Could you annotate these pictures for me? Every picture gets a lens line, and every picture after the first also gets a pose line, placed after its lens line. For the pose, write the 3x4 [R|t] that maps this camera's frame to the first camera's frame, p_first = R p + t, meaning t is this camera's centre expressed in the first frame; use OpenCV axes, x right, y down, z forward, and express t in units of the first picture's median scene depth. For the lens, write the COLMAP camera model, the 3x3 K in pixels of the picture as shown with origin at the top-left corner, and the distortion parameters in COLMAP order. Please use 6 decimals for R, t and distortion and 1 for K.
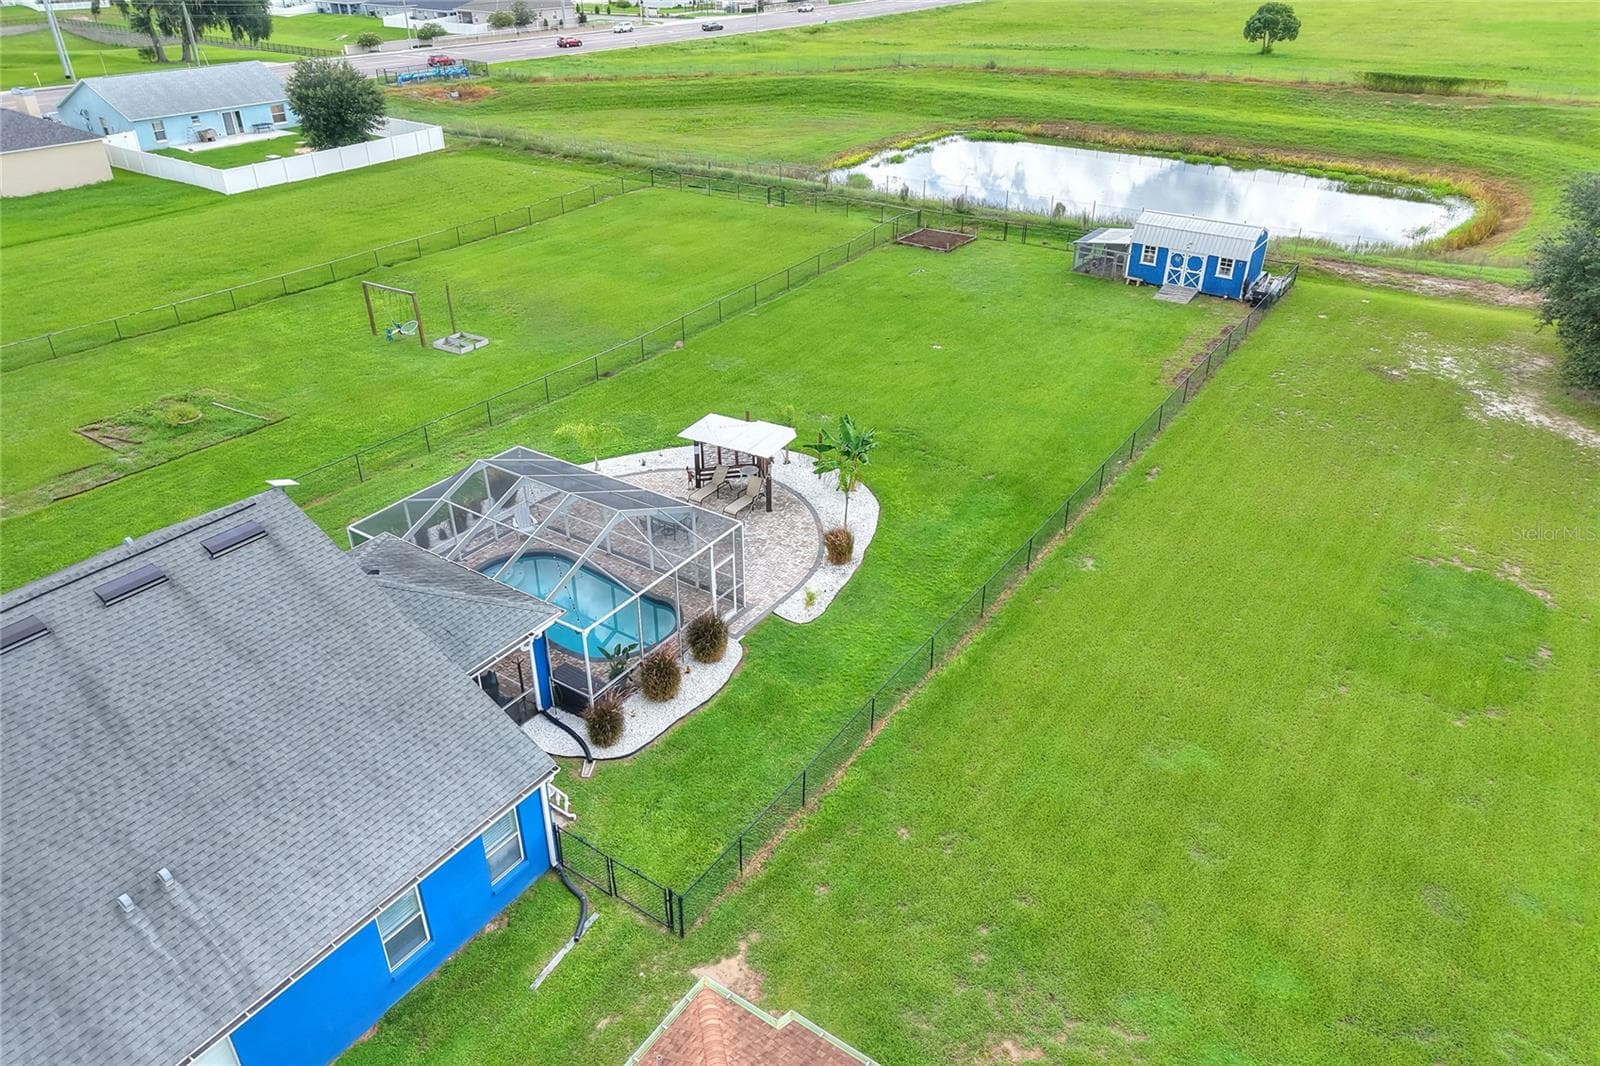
lens RADIAL K [[1065.9, 0, 793.6], [0, 1065.9, 507.4], [0, 0, 1]] dist [0.000962, -0.002200]
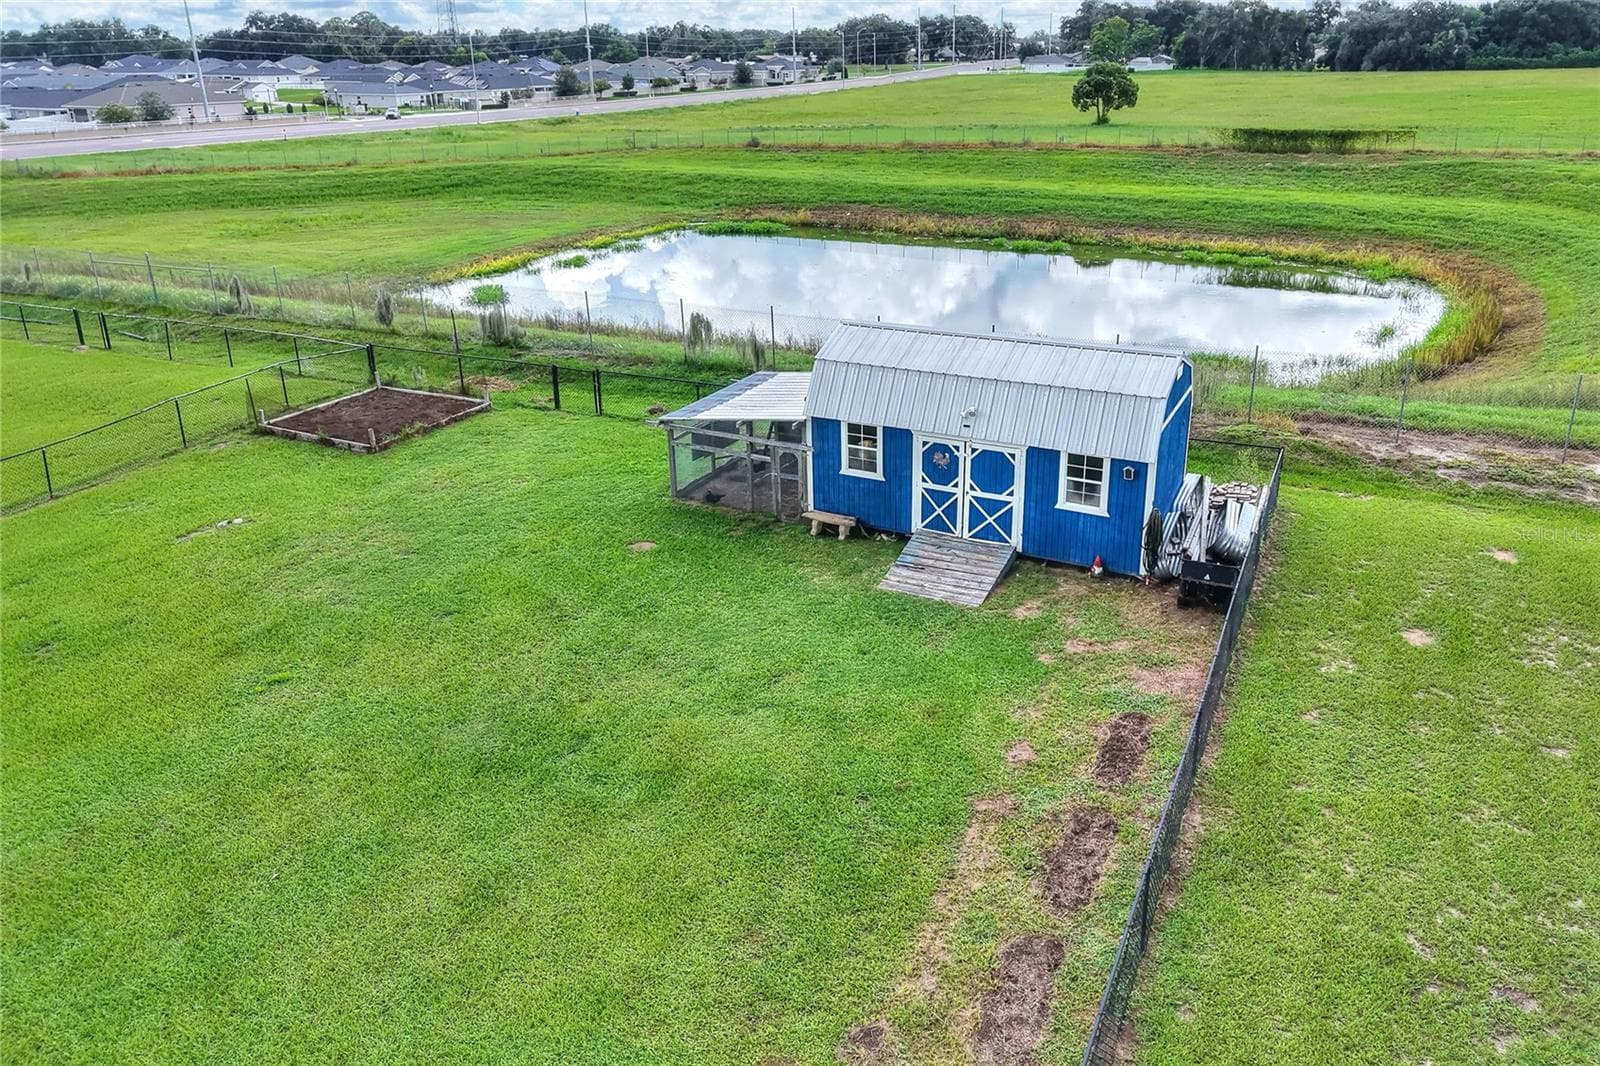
lens RADIAL K [[1138.9, 0, 844.2], [0, 1138.9, 440.8], [0, 0, 1]] dist [0.005458, -0.007373]
pose [[0.984853, -0.063359, 0.161403, 0.143622], [0.090986, 0.981236, -0.169992, -0.095135], [-0.147603, 0.182102, 0.972138, 0.347029]]
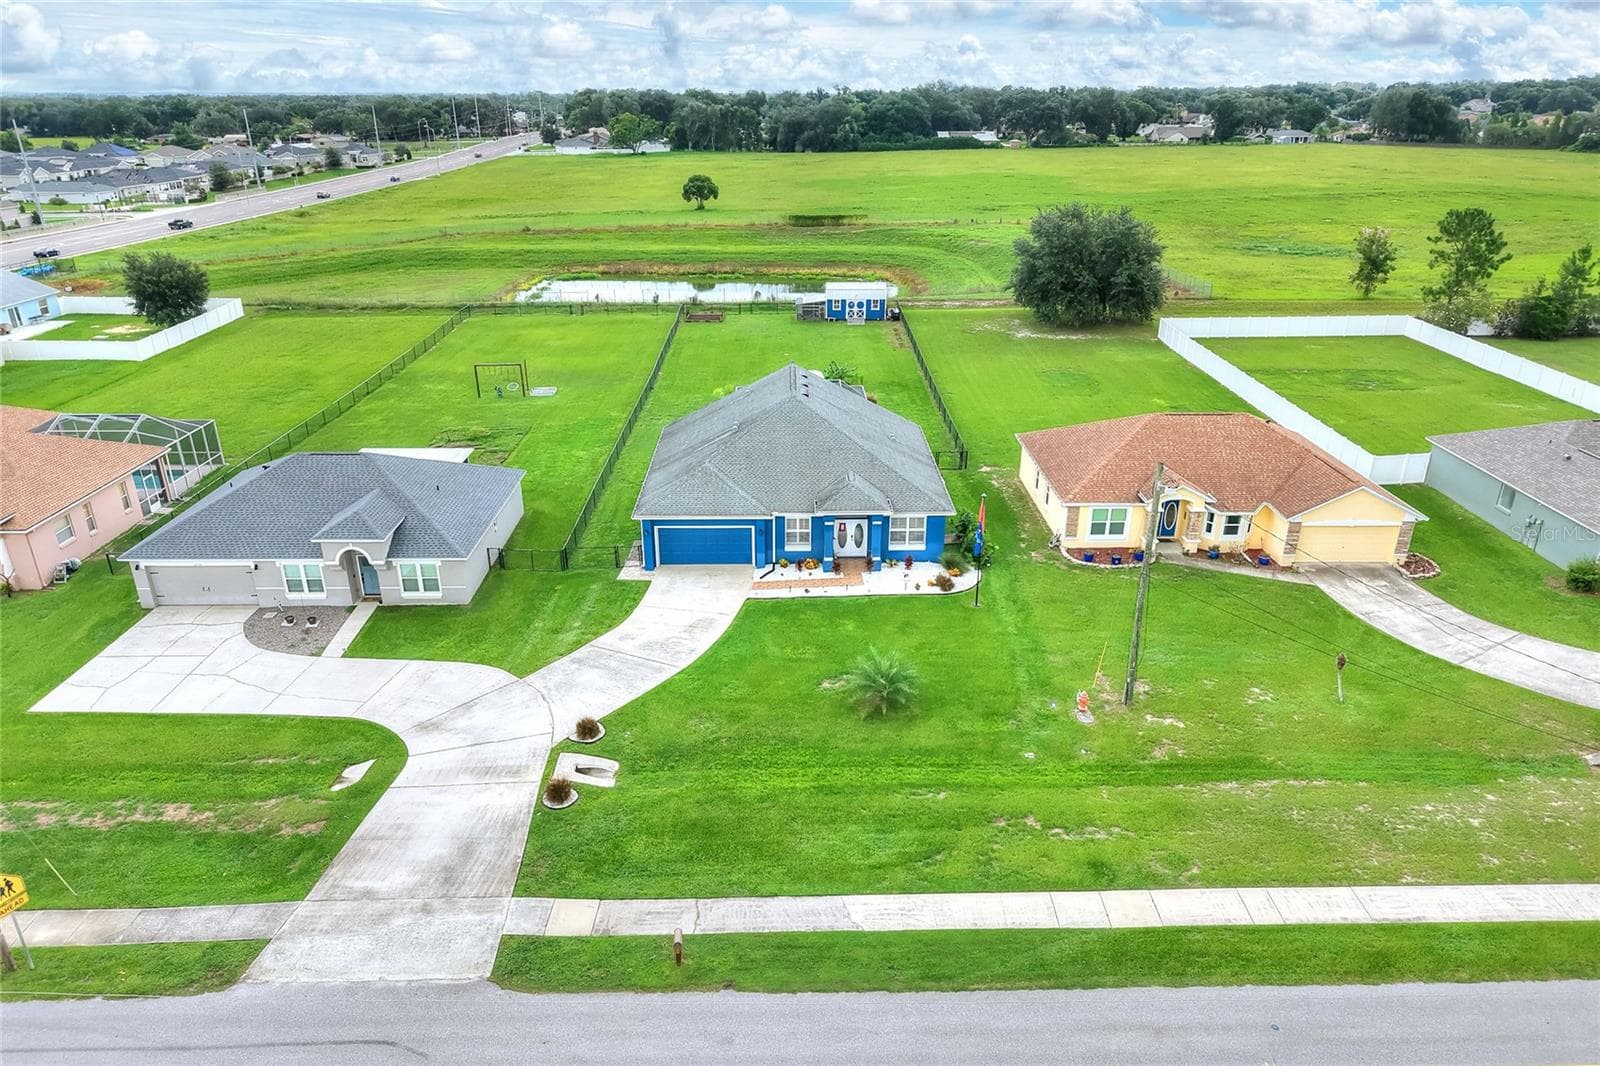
lens RADIAL K [[1096.2, 0, 818.9], [0, 1096.2, 533.0], [0, 0, 1]] dist [-0.006220, -0.004567]
pose [[0.802641, -0.219585, 0.554571, -0.463944], [0.287429, 0.957086, -0.037038, 0.116642], [-0.522639, 0.189128, 0.831311, -0.288374]]
